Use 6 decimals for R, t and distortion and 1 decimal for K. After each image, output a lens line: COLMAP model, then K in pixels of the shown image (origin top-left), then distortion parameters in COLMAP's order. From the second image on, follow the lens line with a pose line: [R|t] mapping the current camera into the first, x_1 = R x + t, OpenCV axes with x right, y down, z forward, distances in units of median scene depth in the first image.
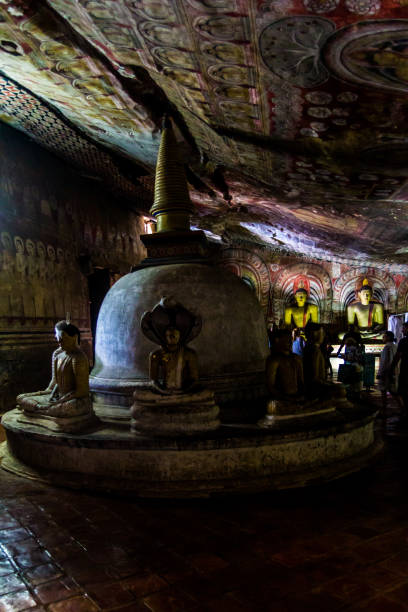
lens RADIAL K [[539.7, 0, 189.3], [0, 539.7, 388.1], [0, 0, 1]] dist [-0.002897, 0.064623]
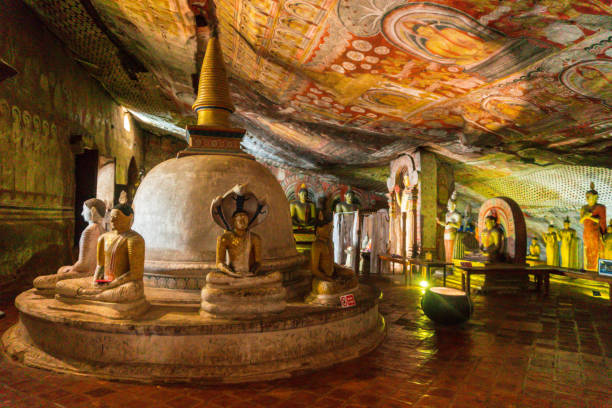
lens RADIAL K [[441.4, 0, 306.0], [0, 441.4, 204.0], [0, 0, 1]] dist [0.003296, -0.003981]
pose [[0.886342, 0.070006, 0.457708, -0.312862], [-0.004892, 0.989865, -0.141926, -0.007237], [-0.463005, 0.123556, 0.877702, 0.167462]]
